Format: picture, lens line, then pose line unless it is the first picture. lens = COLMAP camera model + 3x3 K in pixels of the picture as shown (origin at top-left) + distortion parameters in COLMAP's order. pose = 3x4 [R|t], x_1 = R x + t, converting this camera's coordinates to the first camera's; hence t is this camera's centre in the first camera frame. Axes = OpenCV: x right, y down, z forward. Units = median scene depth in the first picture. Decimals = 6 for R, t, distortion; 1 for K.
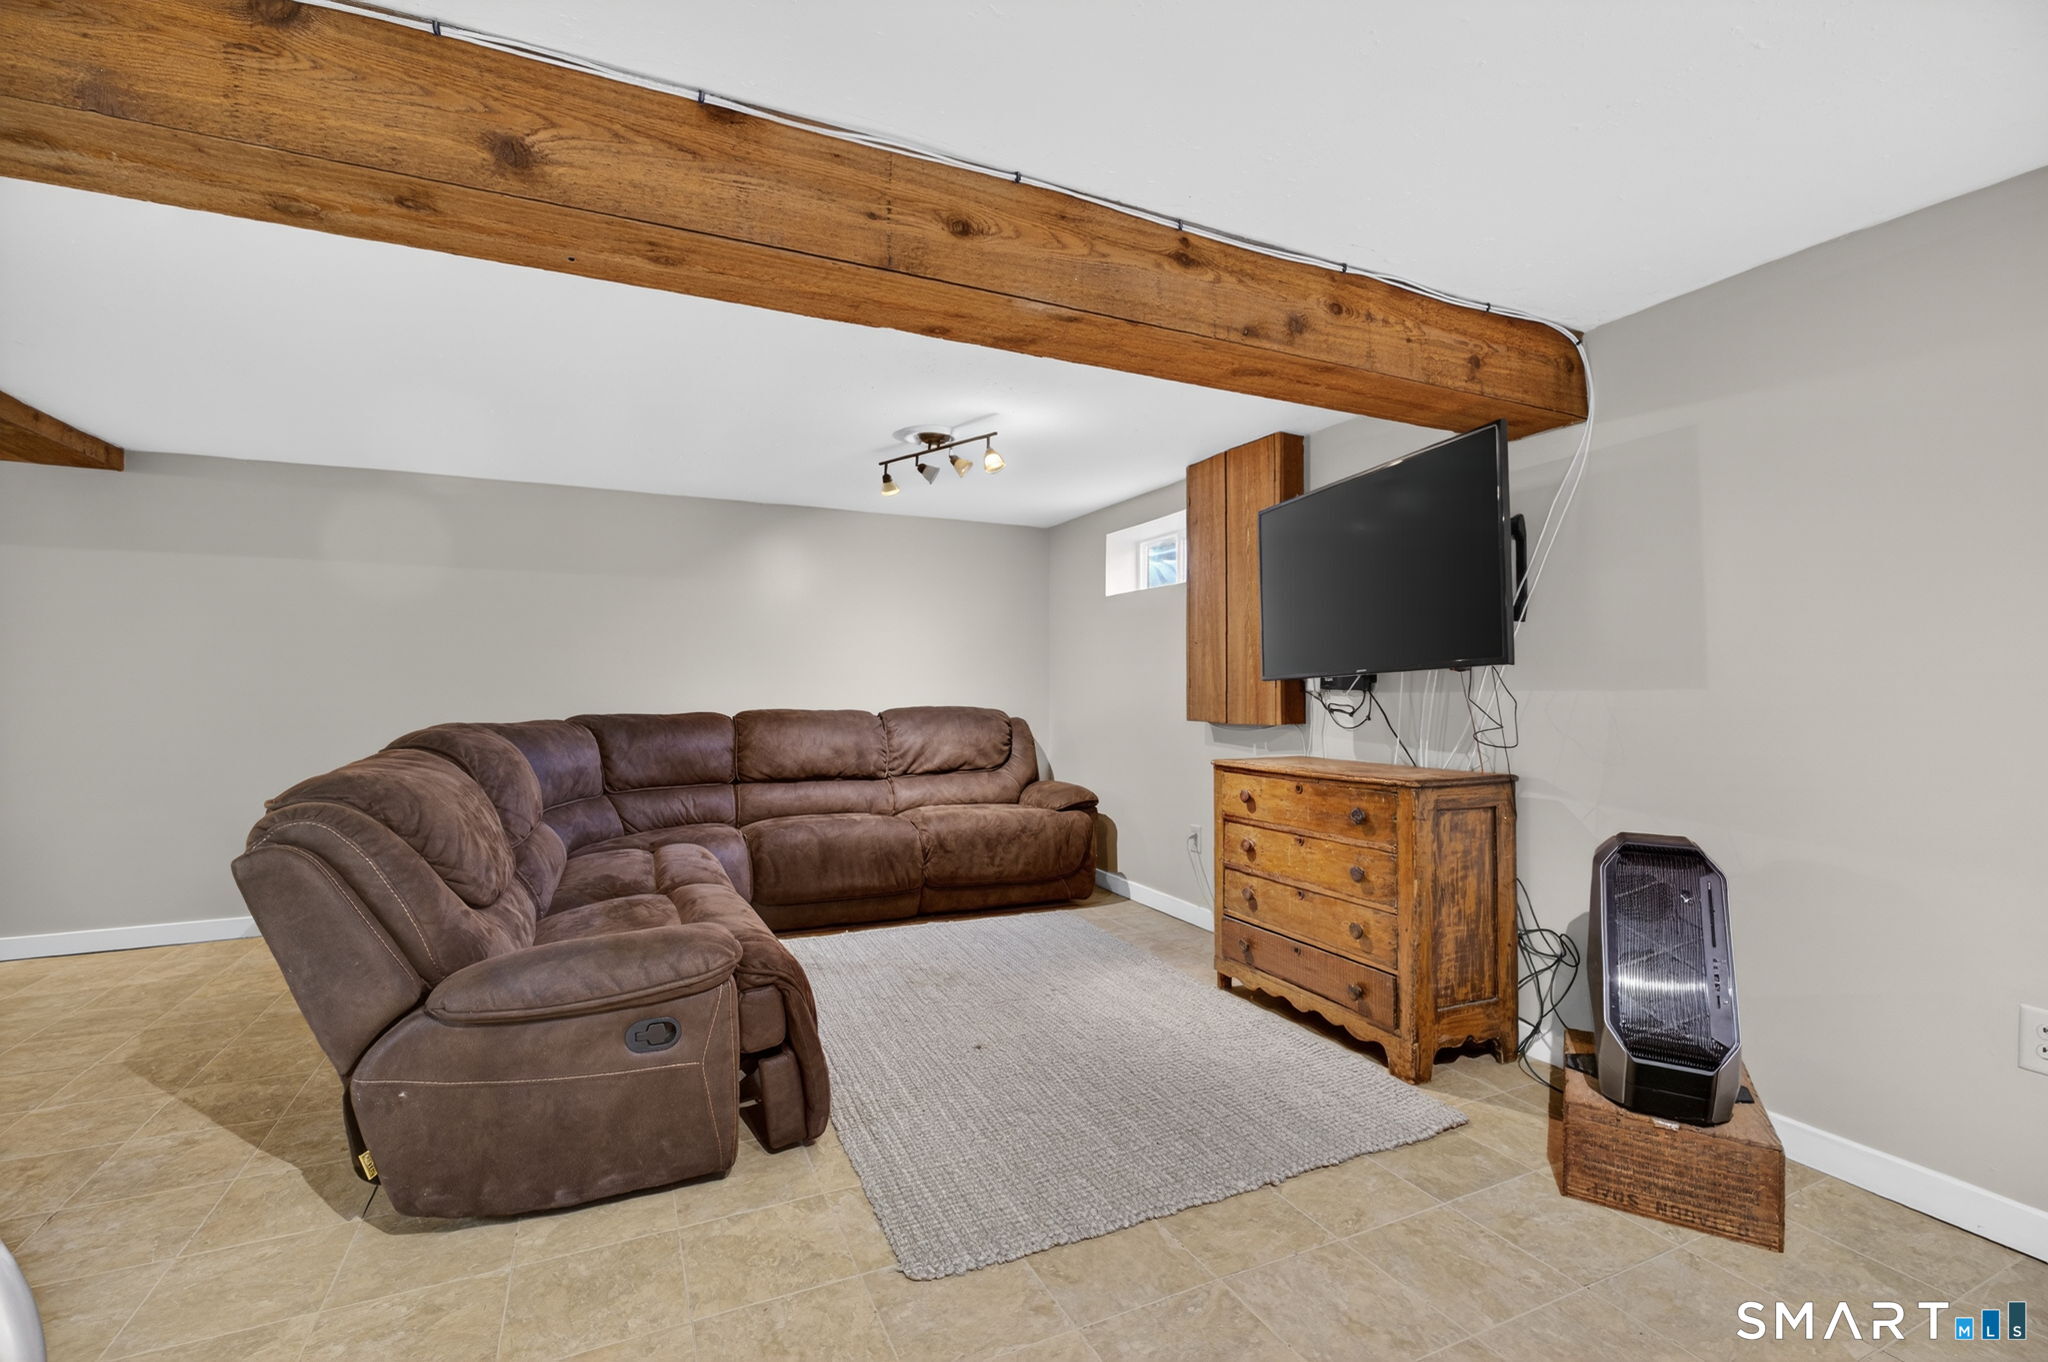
lens RADIAL K [[866.8, 0, 1016.0], [0, 866.8, 681.3], [0, 0, 1]] dist [-0.009973, 0.000859]
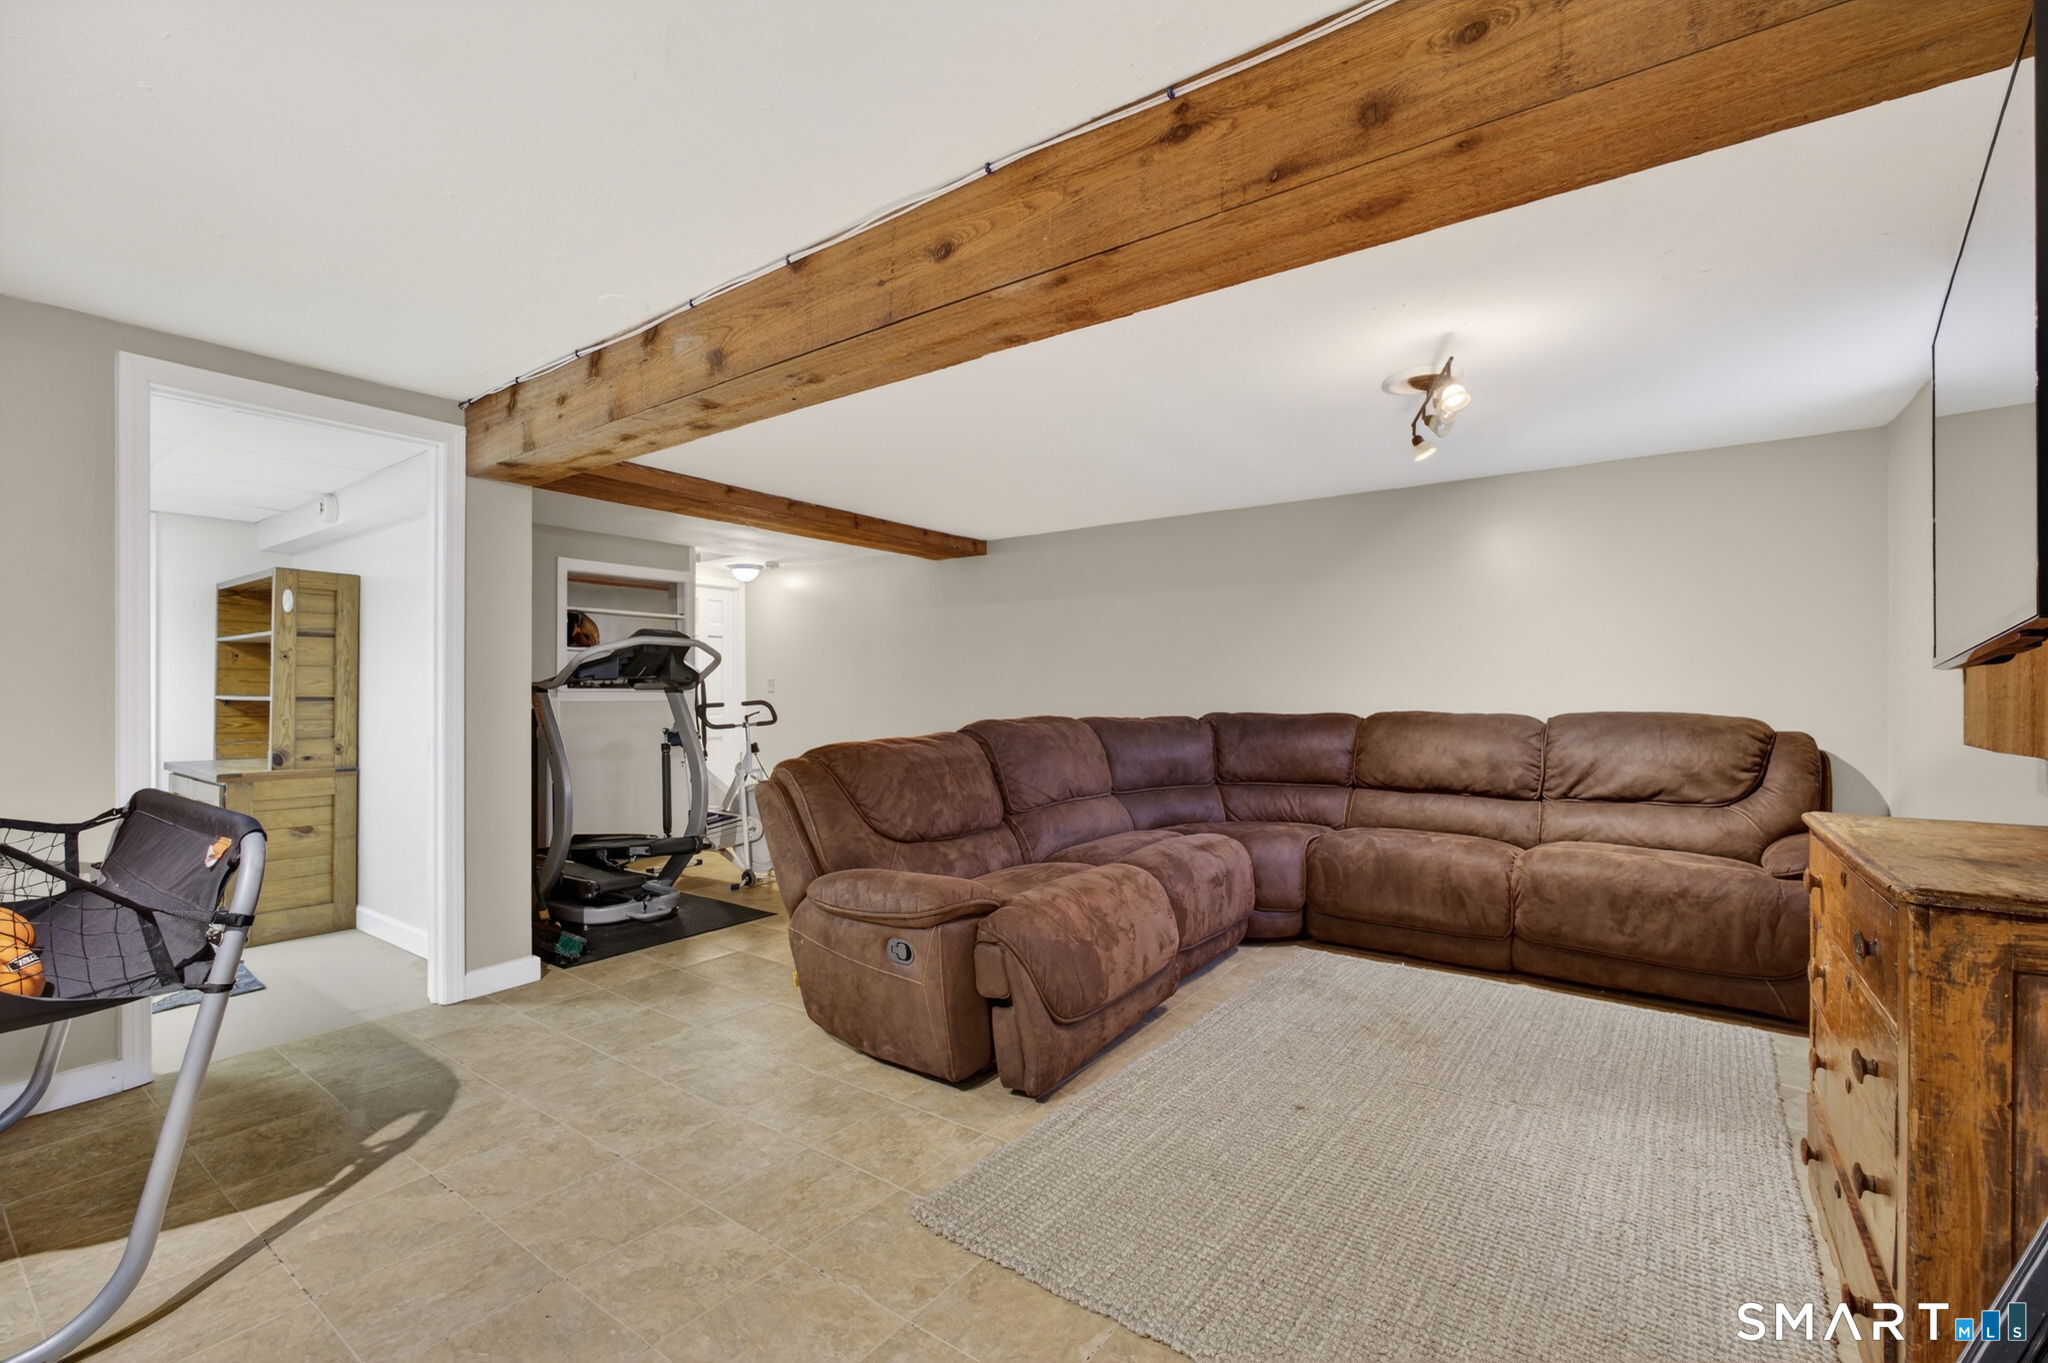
lens RADIAL K [[878.5, 0, 1036.5], [0, 878.5, 693.2], [0, 0, 1]] dist [-0.010862, 0.000257]
pose [[0.498173, 0.000903, -0.867077, 0.381100], [0.010214, 0.999924, 0.006910, 0.003268], [0.867018, -0.012299, 0.498125, 0.232033]]
